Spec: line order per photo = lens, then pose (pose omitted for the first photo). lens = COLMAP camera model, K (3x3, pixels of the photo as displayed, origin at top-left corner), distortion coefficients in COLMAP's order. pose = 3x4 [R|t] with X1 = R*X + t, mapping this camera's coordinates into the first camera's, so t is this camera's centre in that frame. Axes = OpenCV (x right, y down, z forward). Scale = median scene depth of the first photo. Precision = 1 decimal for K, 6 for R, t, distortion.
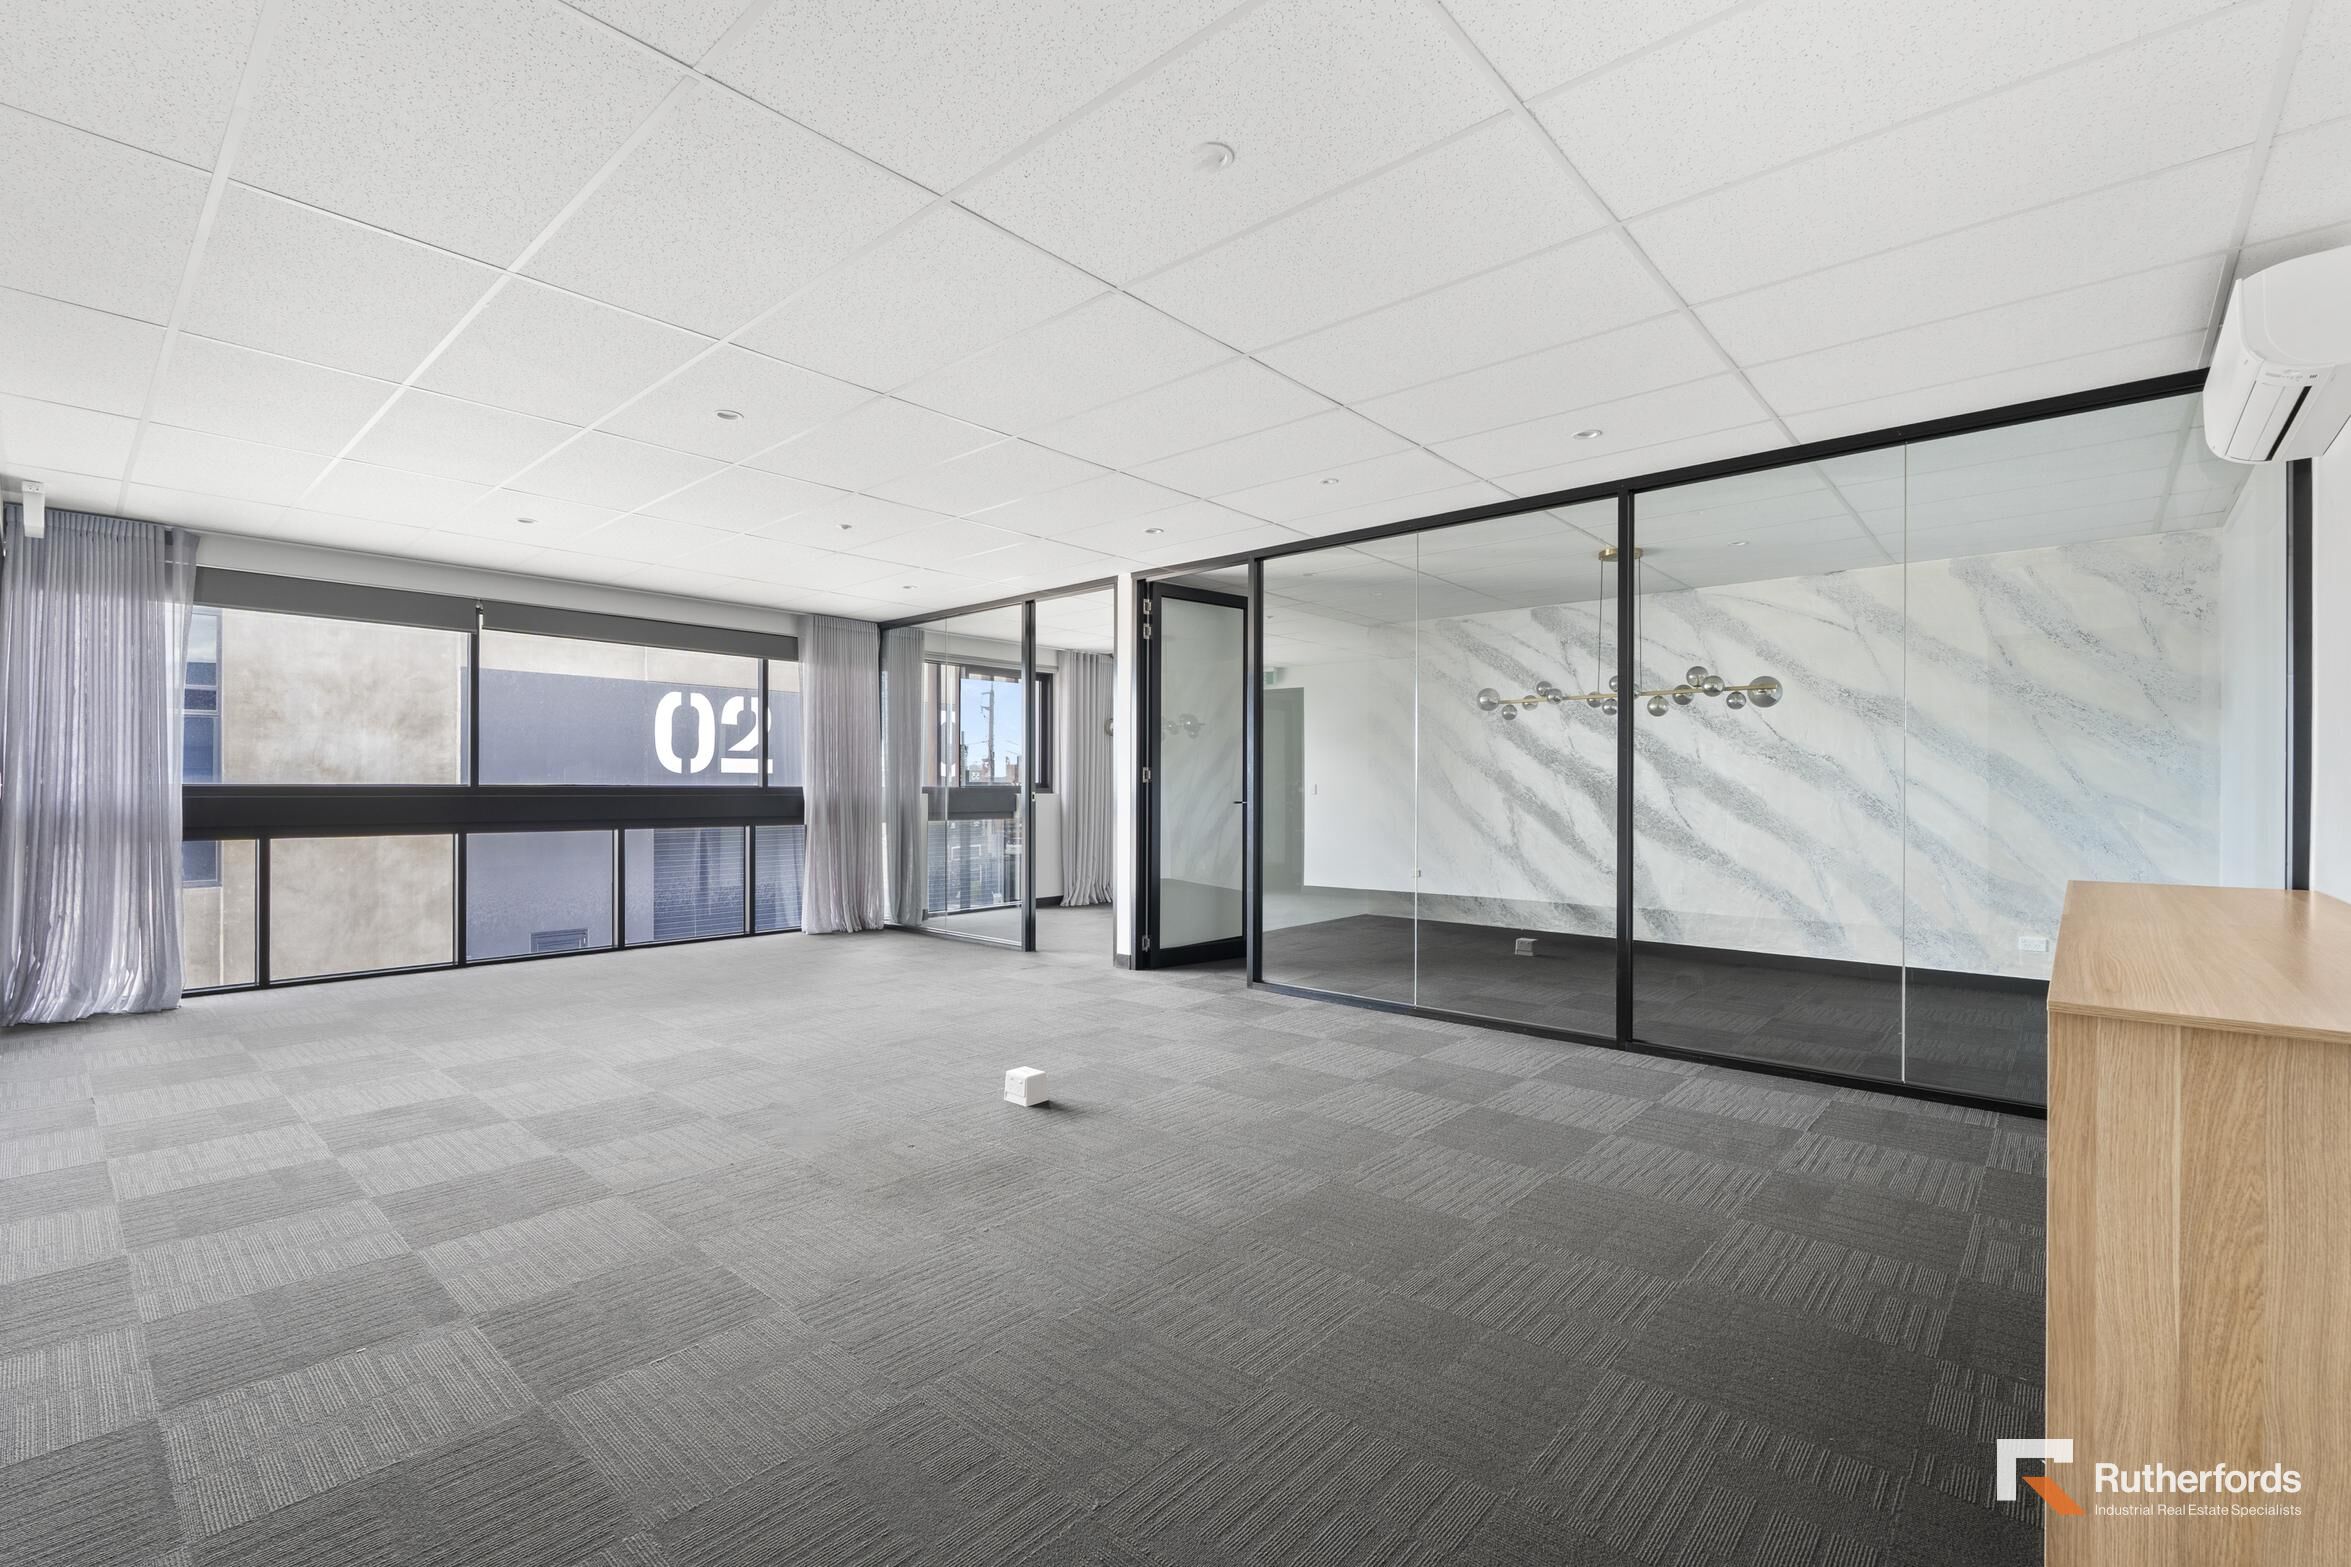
lens RADIAL K [[1026.9, 0, 1161.4], [0, 1026.9, 785.4], [0, 0, 1]] dist [-0.007629, 0.001759]
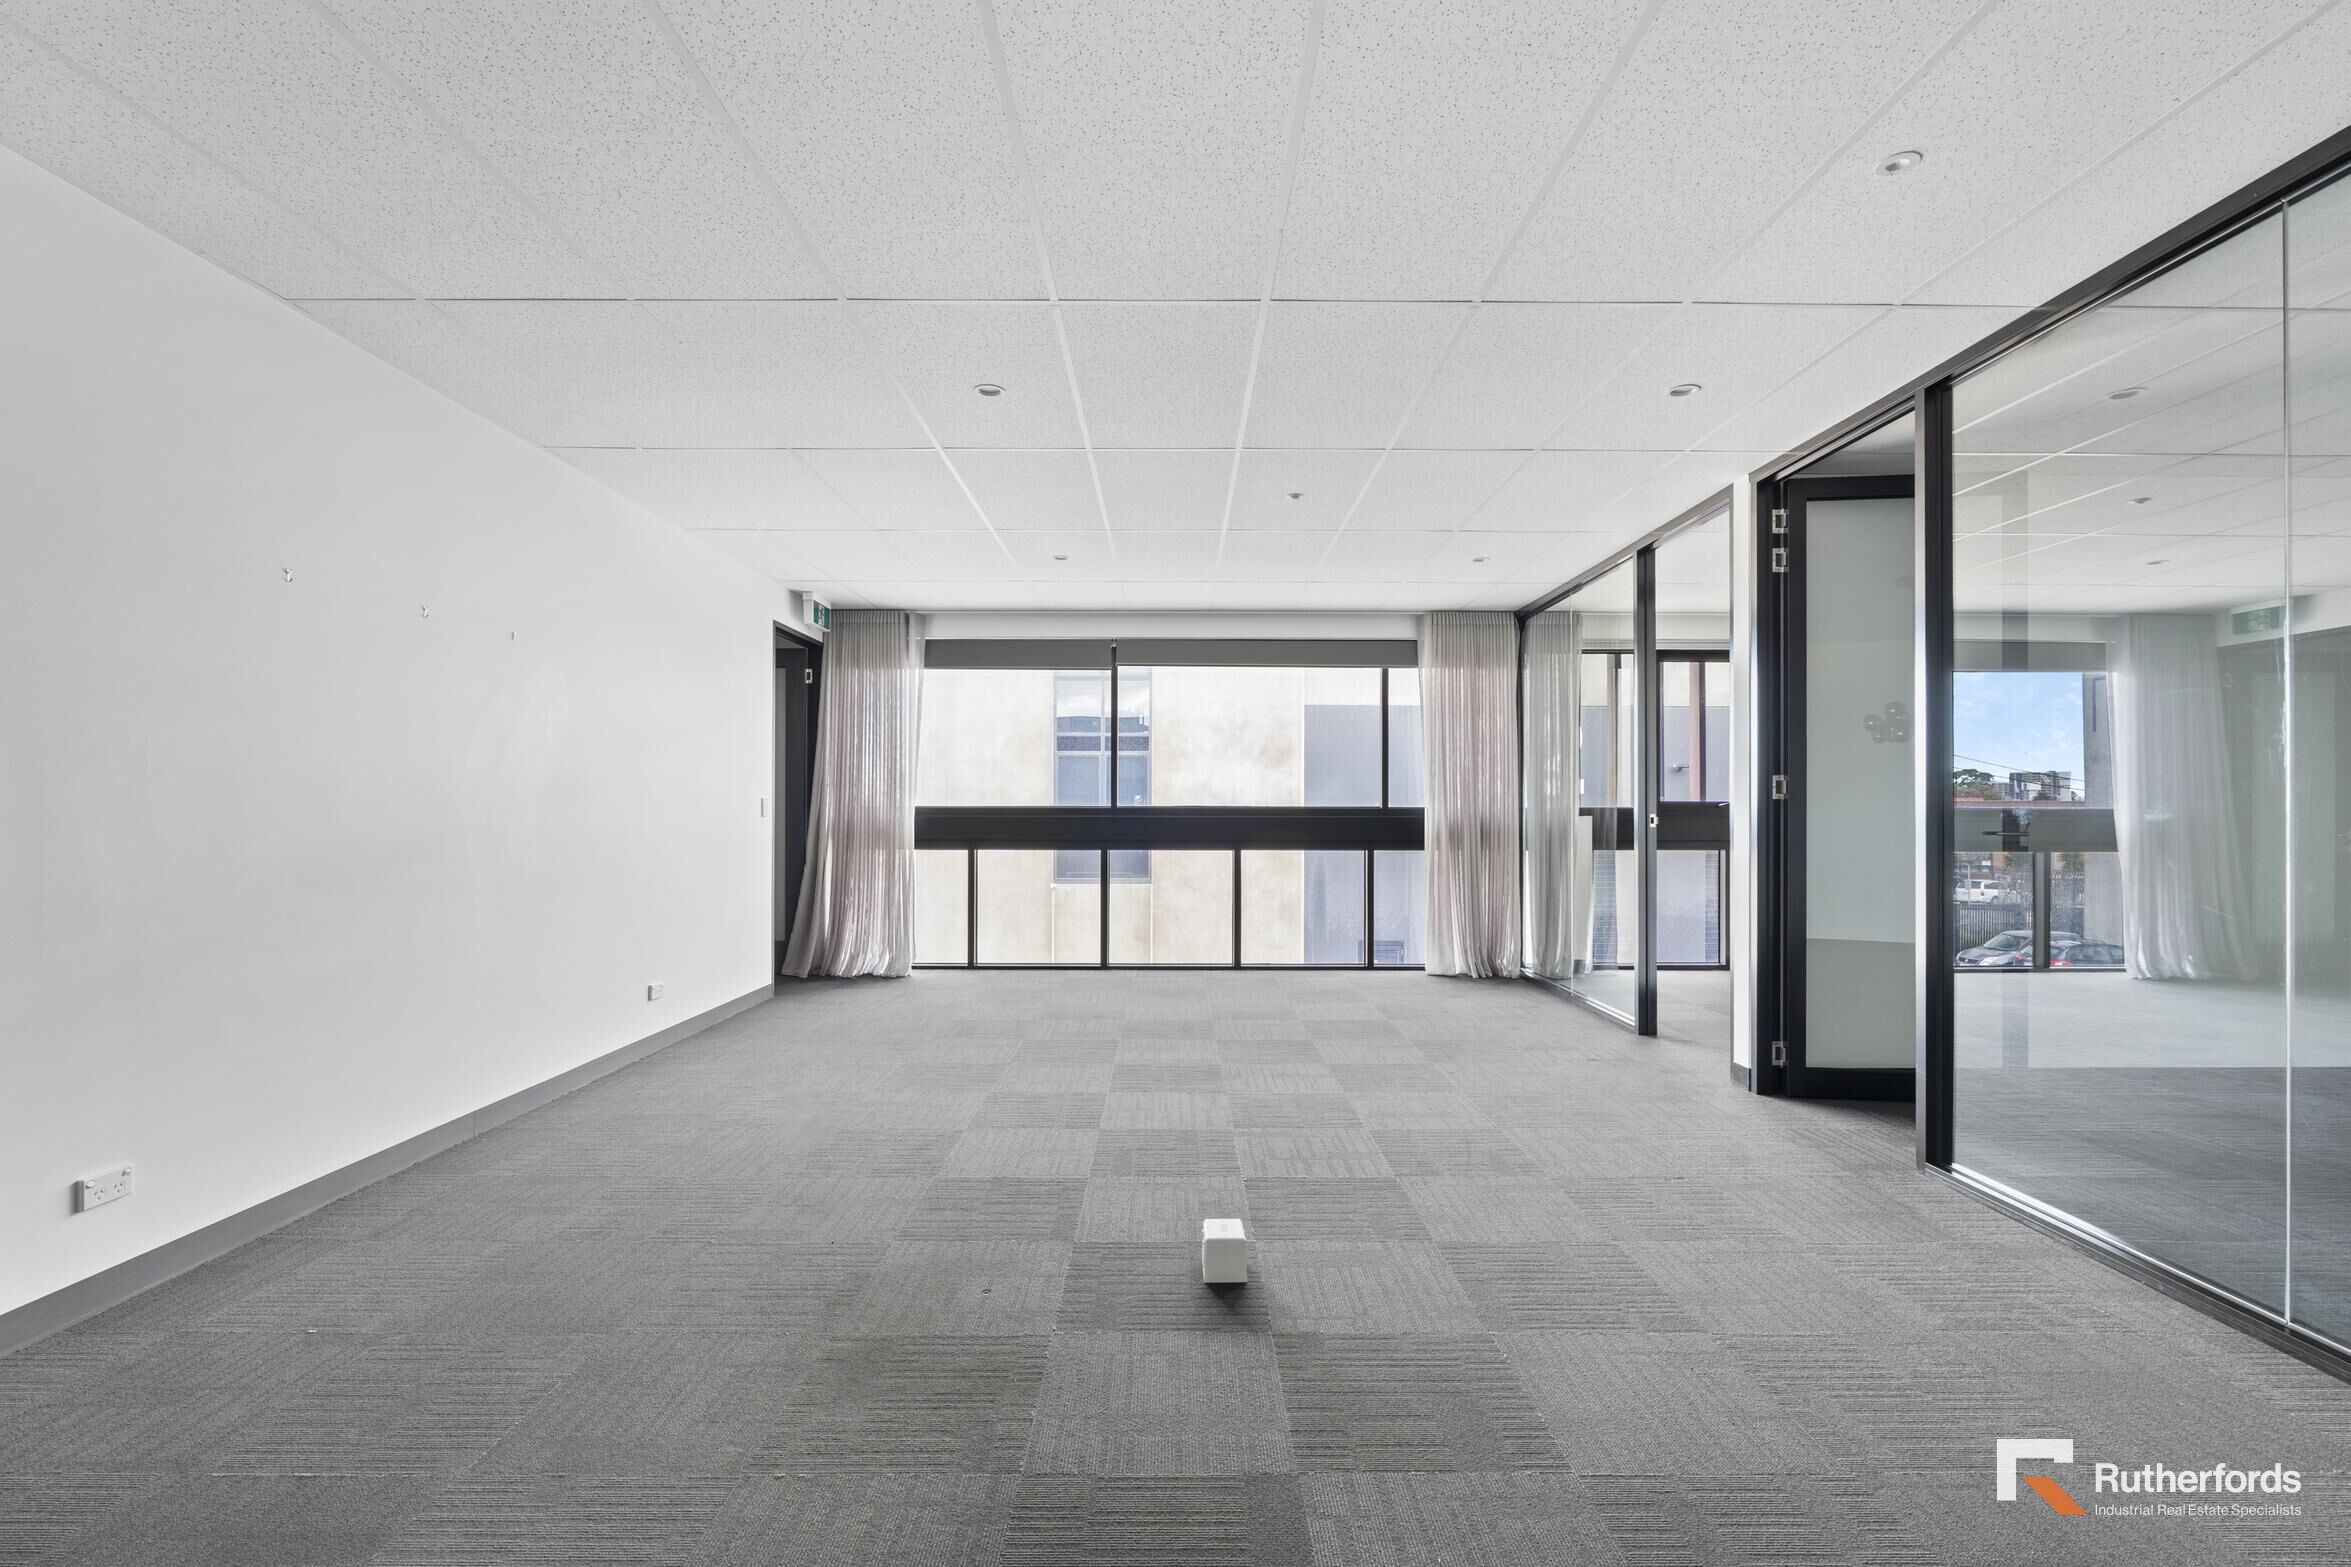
lens RADIAL K [[1026.9, 0, 1171.5], [0, 1026.9, 797.3], [0, 0, 1]] dist [-0.007629, 0.001759]
pose [[0.676911, -0.008849, -0.736012, 0.193519], [0.001570, 0.999943, -0.010578, 0.002182], [0.736064, 0.006005, 0.676886, 0.294280]]
